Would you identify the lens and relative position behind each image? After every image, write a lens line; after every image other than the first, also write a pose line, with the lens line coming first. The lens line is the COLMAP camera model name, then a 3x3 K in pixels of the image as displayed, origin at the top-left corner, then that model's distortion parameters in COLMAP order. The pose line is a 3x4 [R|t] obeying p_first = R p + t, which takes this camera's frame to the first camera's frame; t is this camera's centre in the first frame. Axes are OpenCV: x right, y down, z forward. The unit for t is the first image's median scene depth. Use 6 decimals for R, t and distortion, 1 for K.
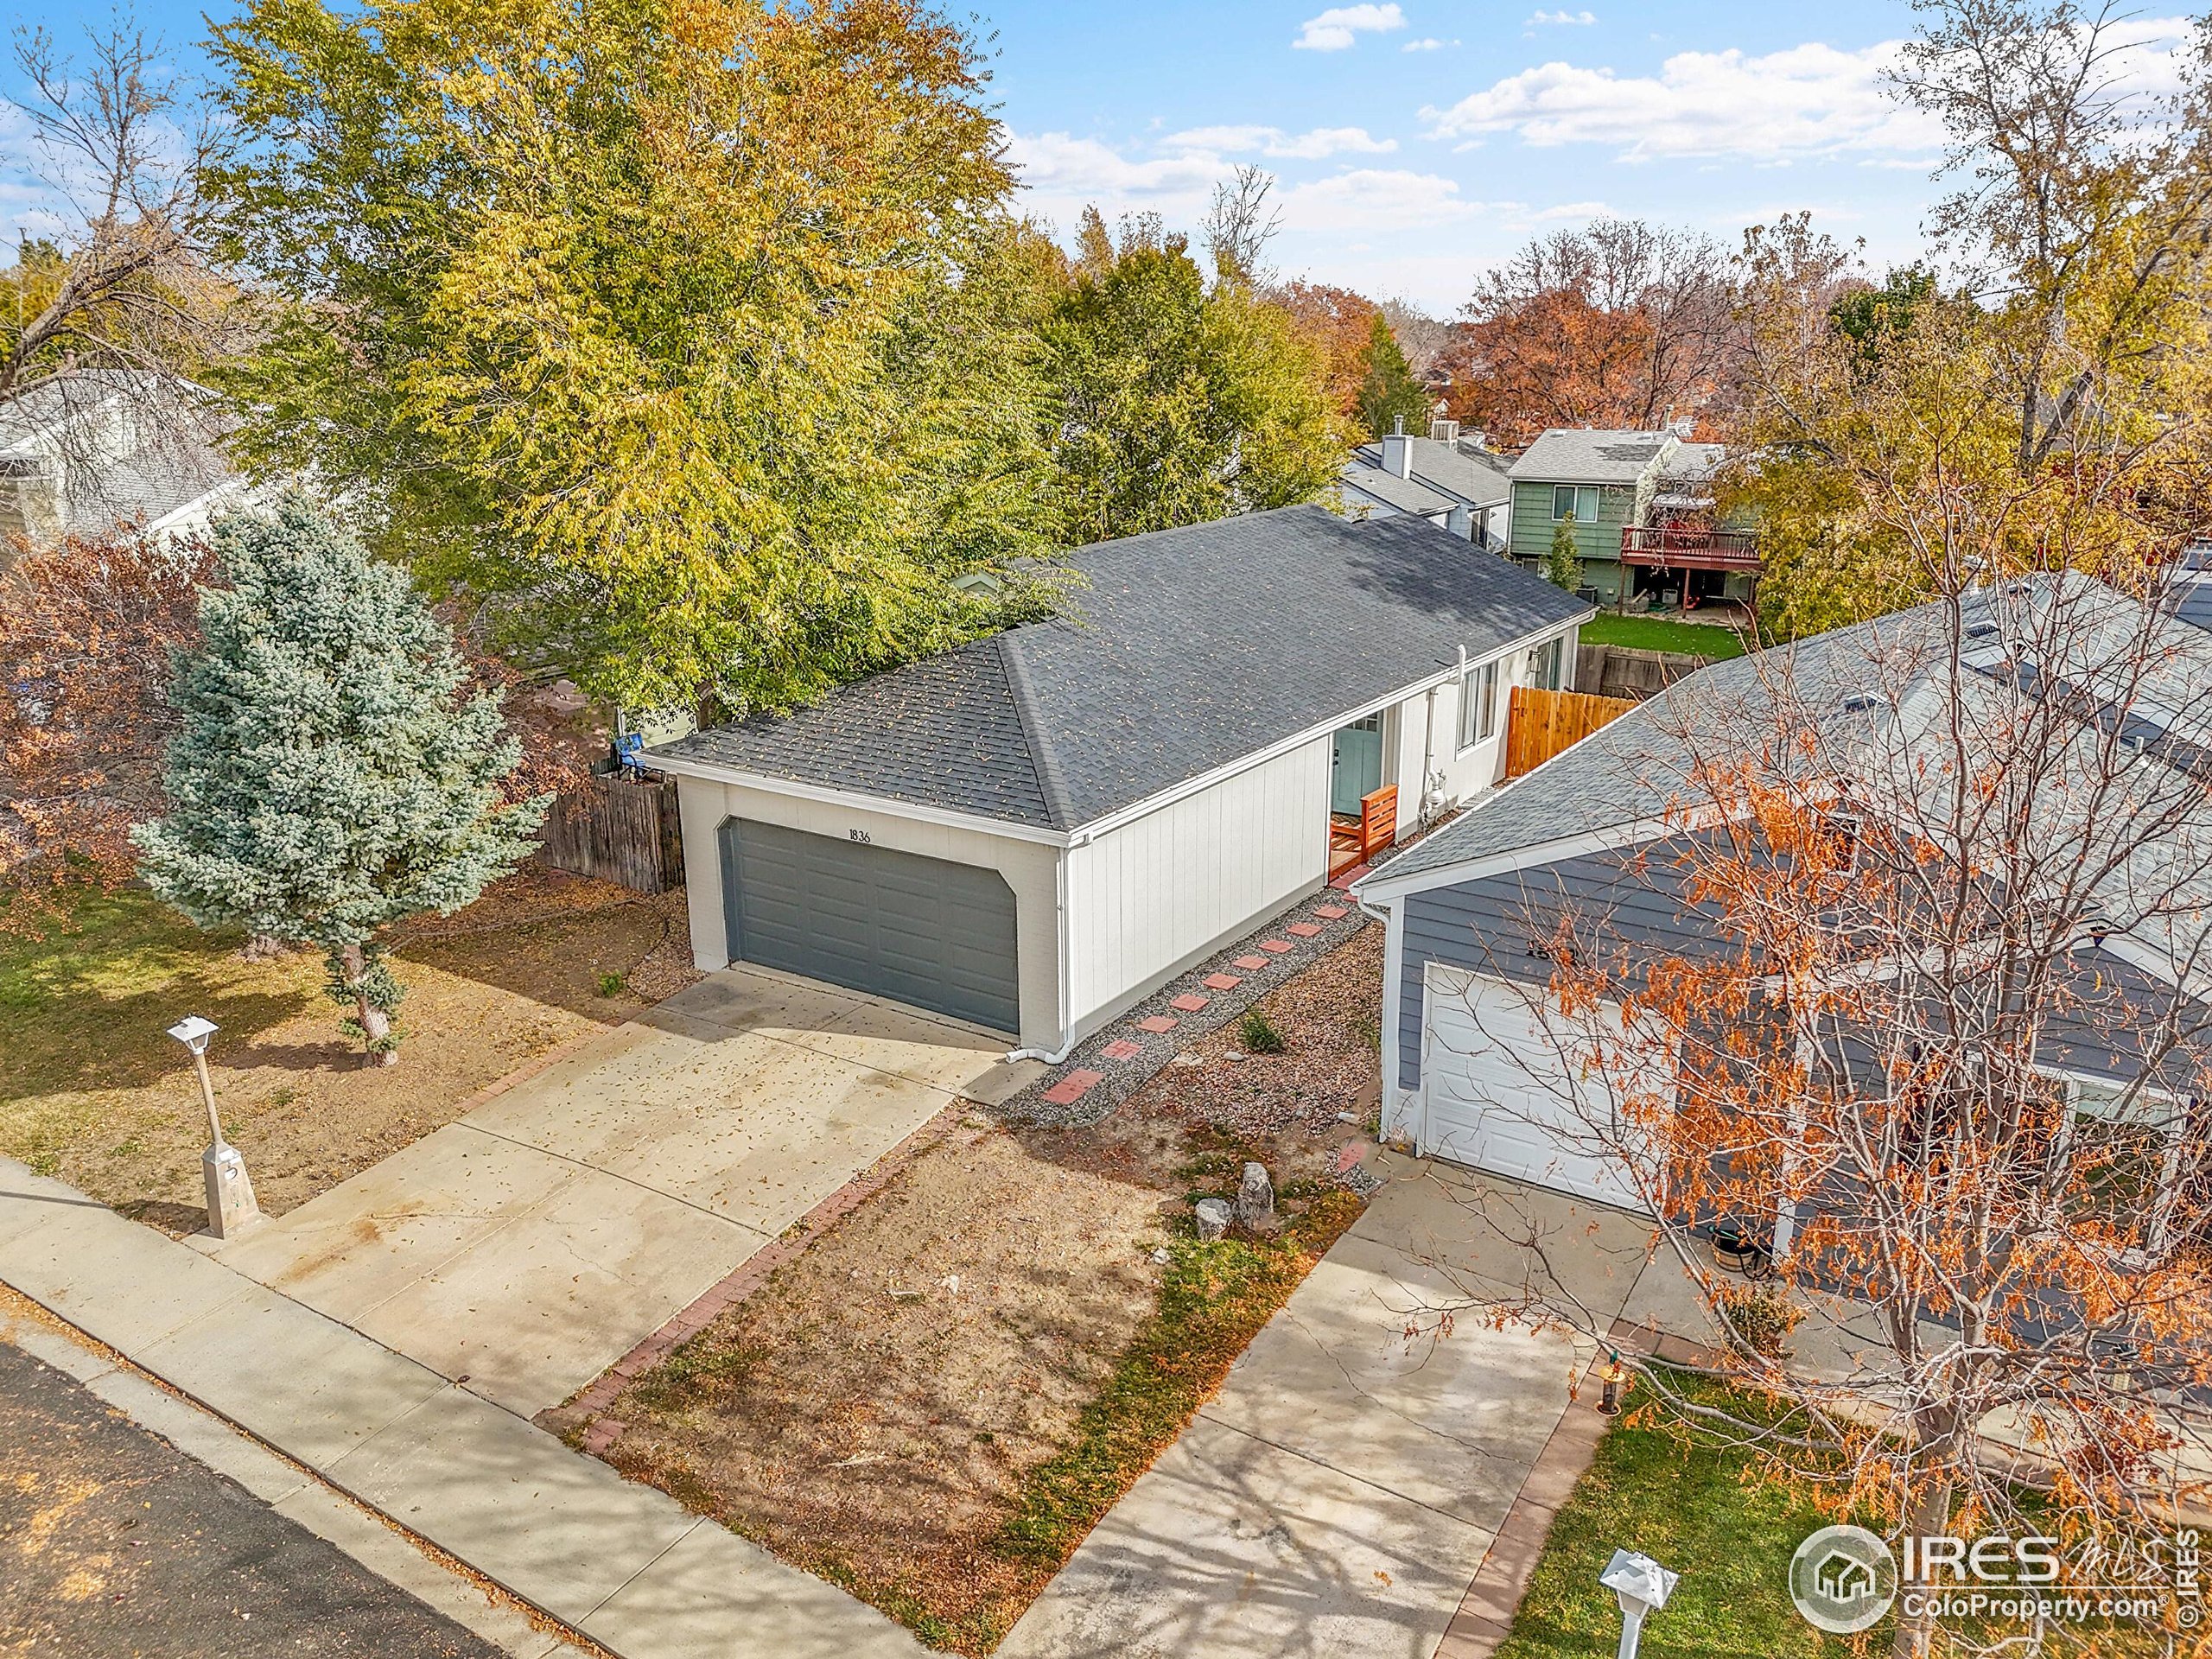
lens RADIAL K [[1629.0, 0, 1114.1], [0, 1629.0, 823.3], [0, 0, 1]] dist [0.077230, -0.063774]
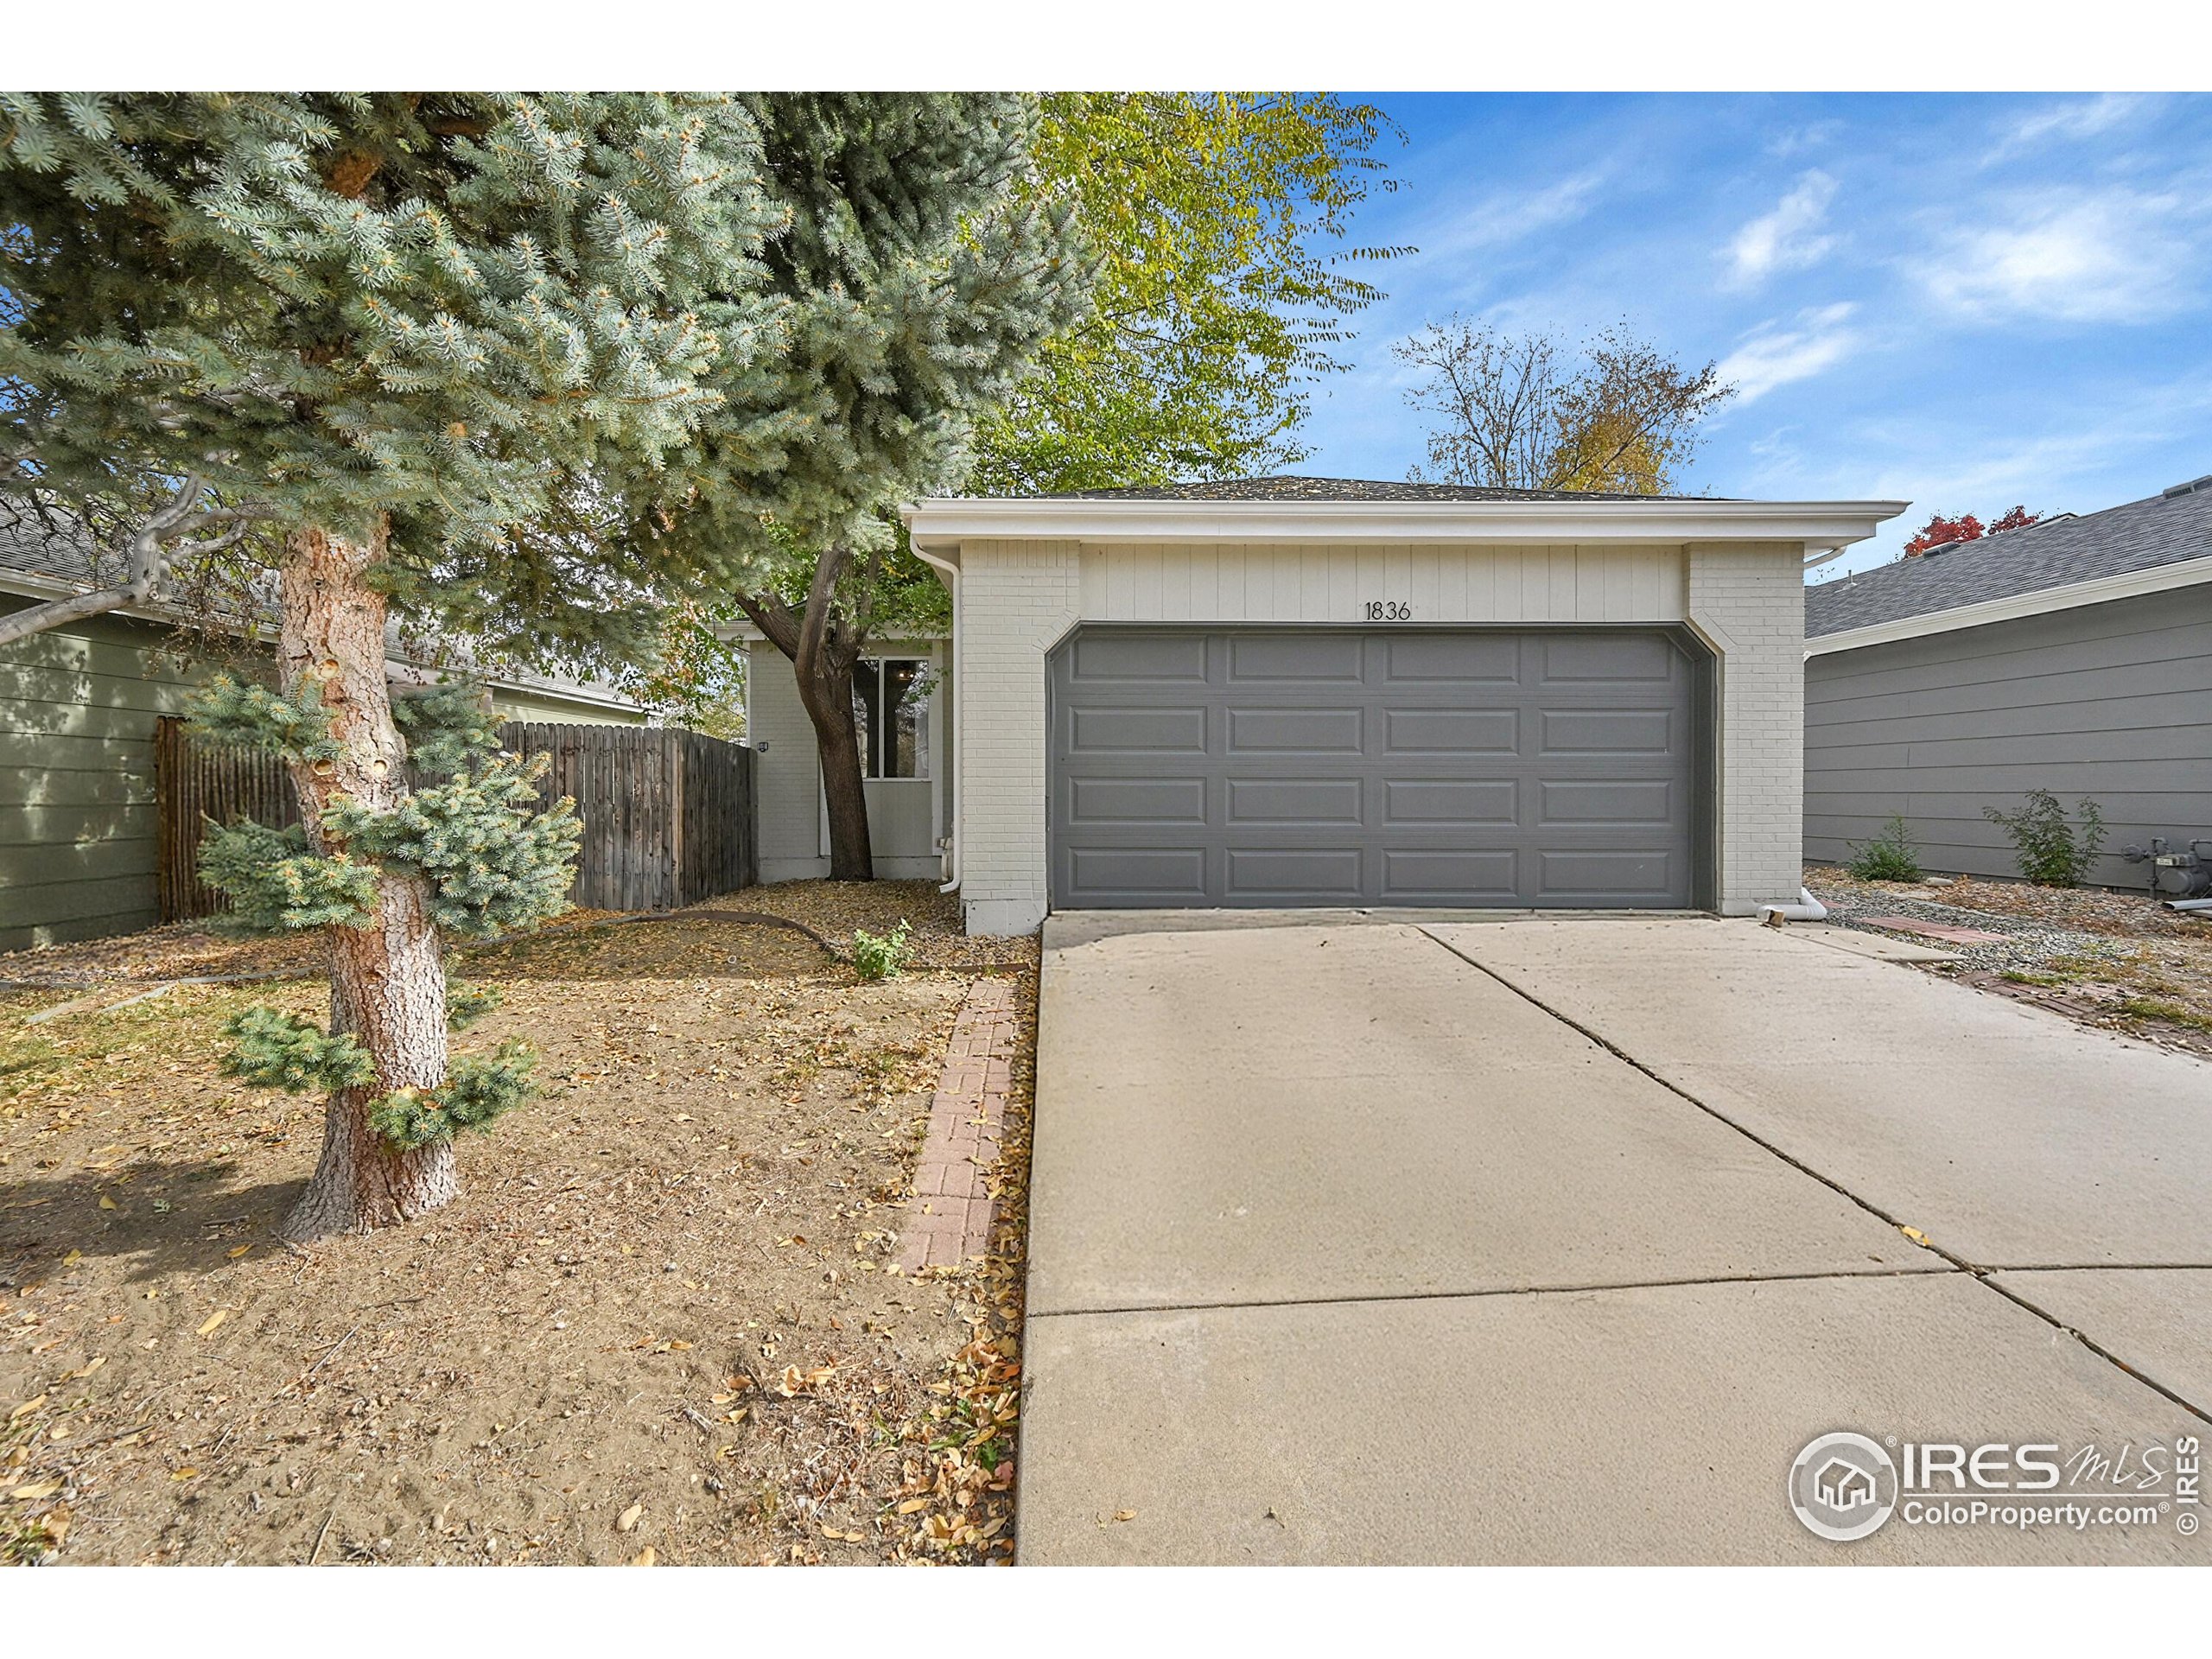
lens RADIAL K [[887.5, 0, 1097.8], [0, 887.5, 824.2], [0, 0, 1]] dist [-0.000710, 0.000408]
pose [[0.824221, -0.013227, 0.566114, -0.483260], [0.154622, 0.966993, -0.202526, 0.149667], [-0.544749, 0.254460, 0.799061, 0.925118]]
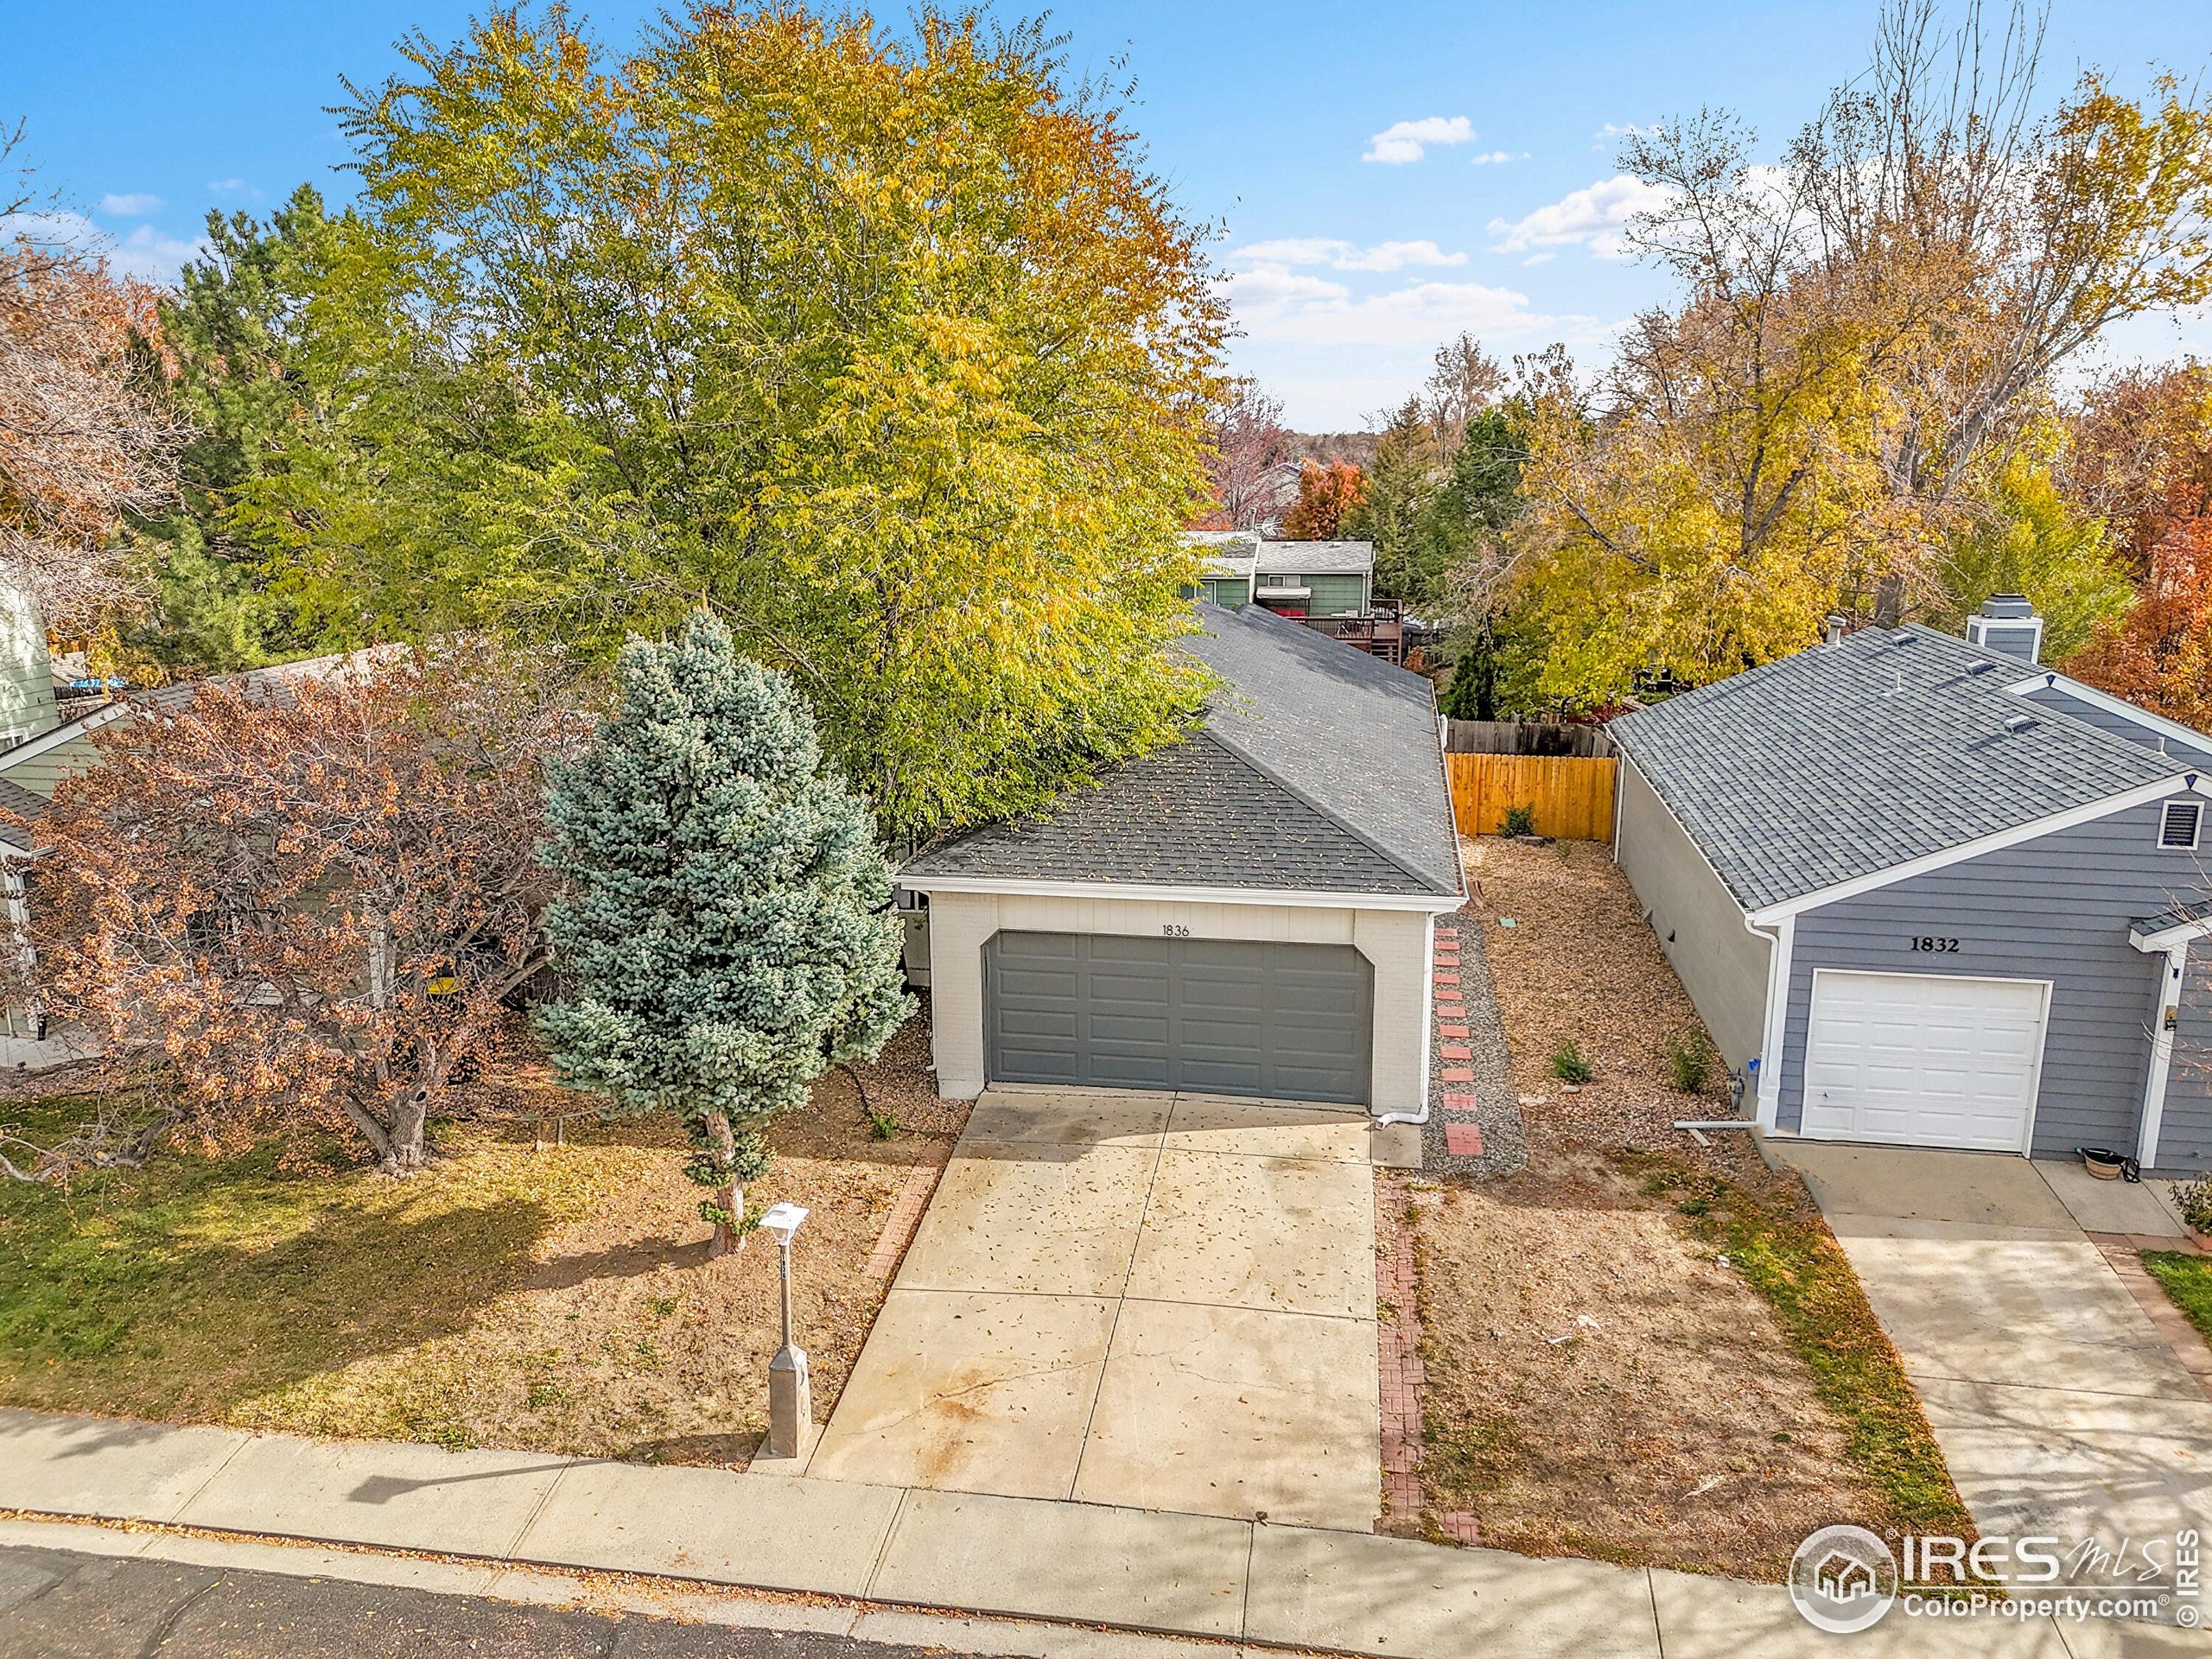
lens RADIAL K [[1629.0, 0, 1114.1], [0, 1629.0, 823.3], [0, 0, 1]] dist [0.077230, -0.063774]
pose [[0.914291, -0.089726, 0.394995, -0.654496], [0.114164, 0.992706, -0.038754, -0.026514], [-0.388637, 0.080527, 0.917865, 0.104413]]
